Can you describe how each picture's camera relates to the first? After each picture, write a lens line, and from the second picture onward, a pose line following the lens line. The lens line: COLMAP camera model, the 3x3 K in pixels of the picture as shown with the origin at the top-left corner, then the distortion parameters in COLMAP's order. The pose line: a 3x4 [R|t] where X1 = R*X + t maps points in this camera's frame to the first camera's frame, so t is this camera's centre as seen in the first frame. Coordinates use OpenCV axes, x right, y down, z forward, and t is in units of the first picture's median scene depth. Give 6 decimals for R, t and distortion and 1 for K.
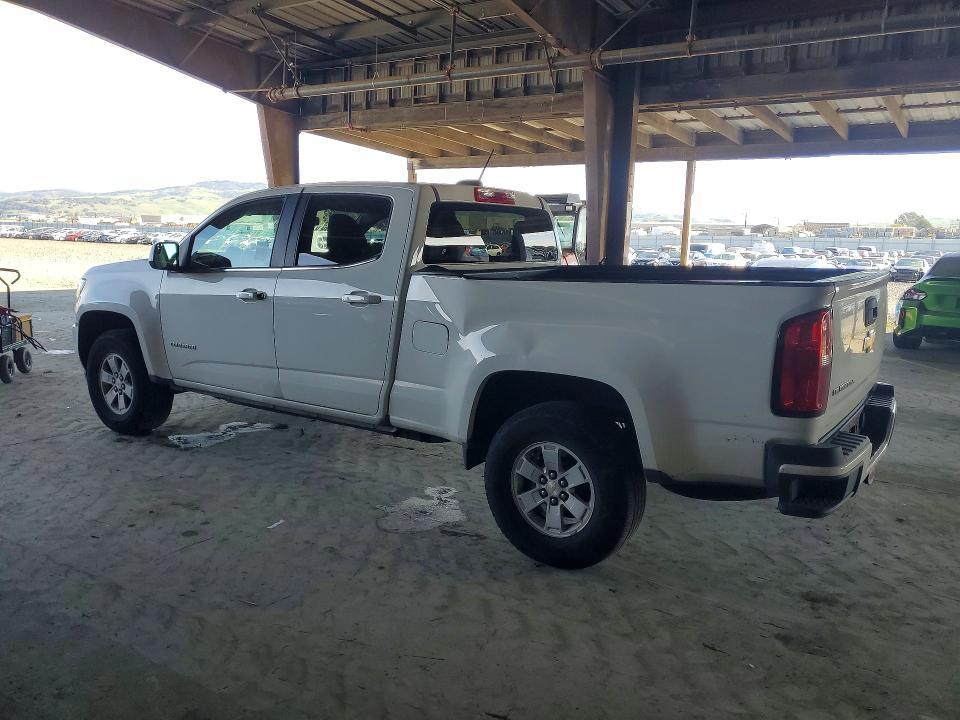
lens RADIAL K [[760.1, 0, 483.0], [0, 760.1, 361.7], [0, 0, 1]] dist [0.002131, 0.007532]
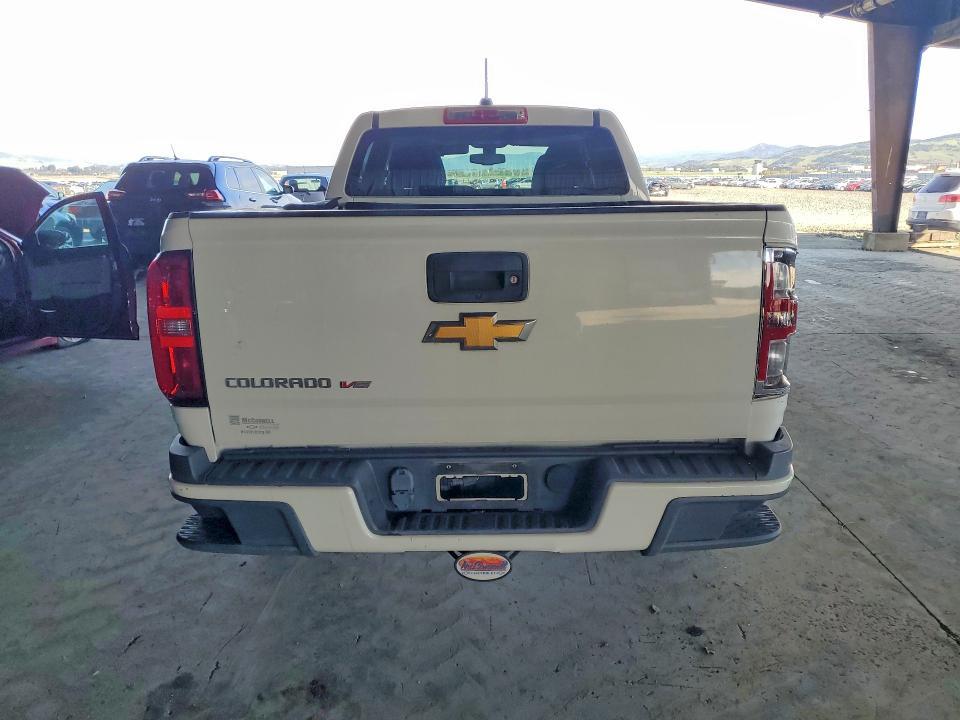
lens RADIAL K [[760.1, 0, 483.0], [0, 760.1, 361.7], [0, 0, 1]] dist [0.002131, 0.007532]
pose [[0.567445, 0.170931, -0.805475, 0.978435], [-0.120135, 0.984935, 0.124381, -0.071083], [0.814601, 0.026186, 0.579431, 0.695373]]
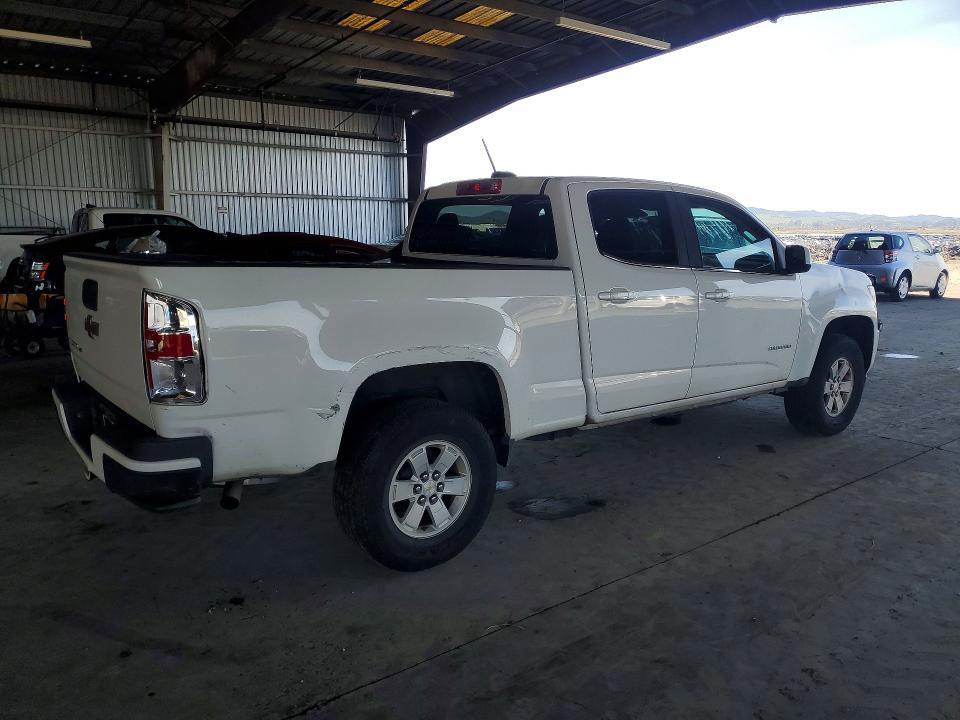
lens RADIAL K [[760.1, 0, 483.0], [0, 760.1, 361.7], [0, 0, 1]] dist [0.002131, 0.007532]
pose [[-0.299986, 0.139315, -0.943716, 1.285520], [-0.174009, 0.964689, 0.197725, -0.258948], [0.937939, 0.223530, -0.265151, 1.751364]]
